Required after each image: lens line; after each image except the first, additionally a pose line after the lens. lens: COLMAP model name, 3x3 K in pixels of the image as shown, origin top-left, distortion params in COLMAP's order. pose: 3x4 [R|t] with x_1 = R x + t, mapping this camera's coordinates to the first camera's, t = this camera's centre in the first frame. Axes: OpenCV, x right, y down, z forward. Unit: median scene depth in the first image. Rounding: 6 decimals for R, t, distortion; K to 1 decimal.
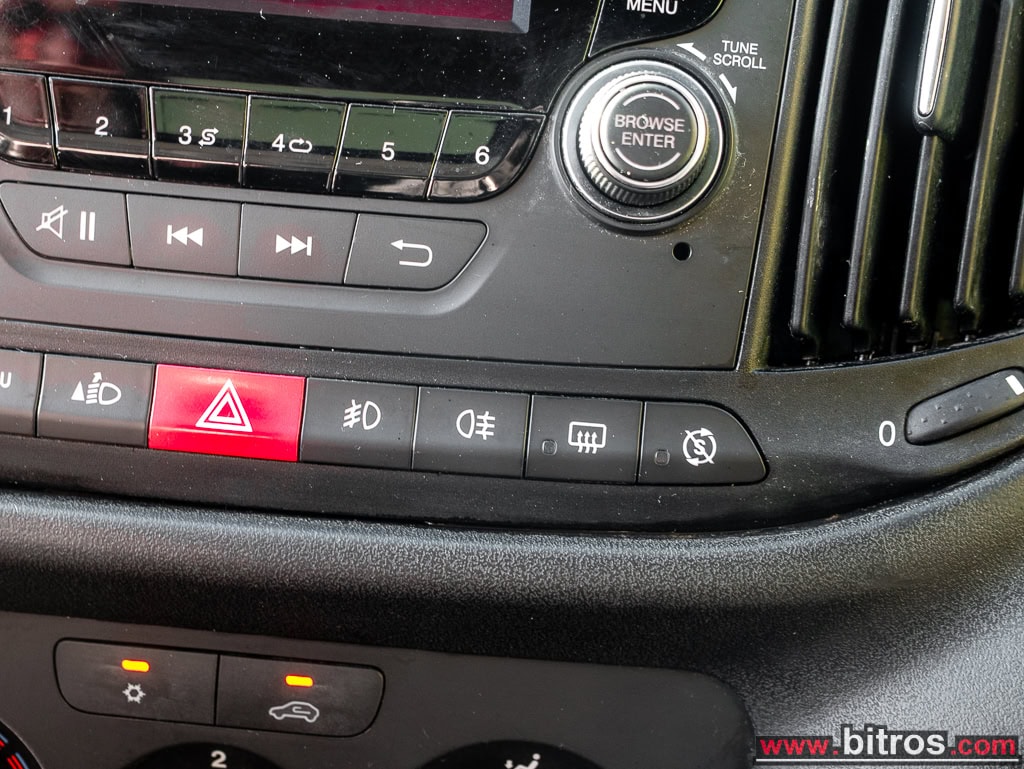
lens RADIAL K [[1364.3, 0, 512.0], [0, 1364.3, 384.5], [0, 0, 1]] dist [-0.007775, -0.018444]
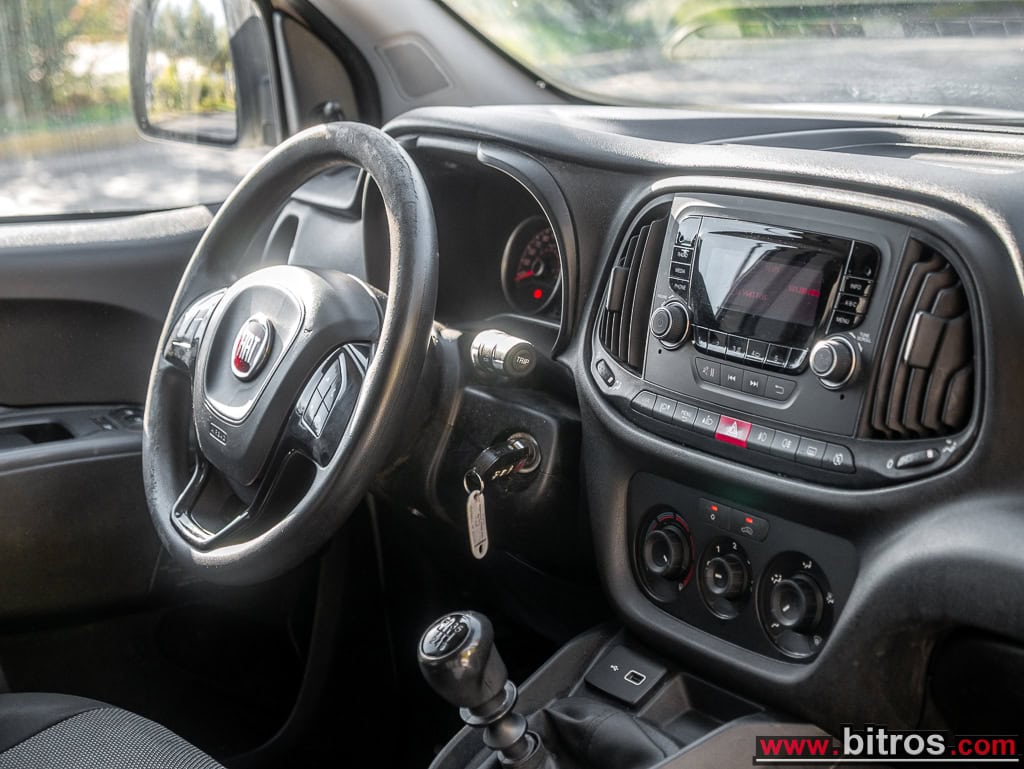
lens RADIAL K [[1848.6, 0, 512.0], [0, 1848.6, 384.5], [0, 0, 1]] dist [0.112186, 0.142018]
pose [[0.608266, 0.094492, -0.788089, 3.032846], [-0.163975, 0.986430, -0.008287, 0.034296], [0.776611, 0.134267, 0.615506, -2.235469]]
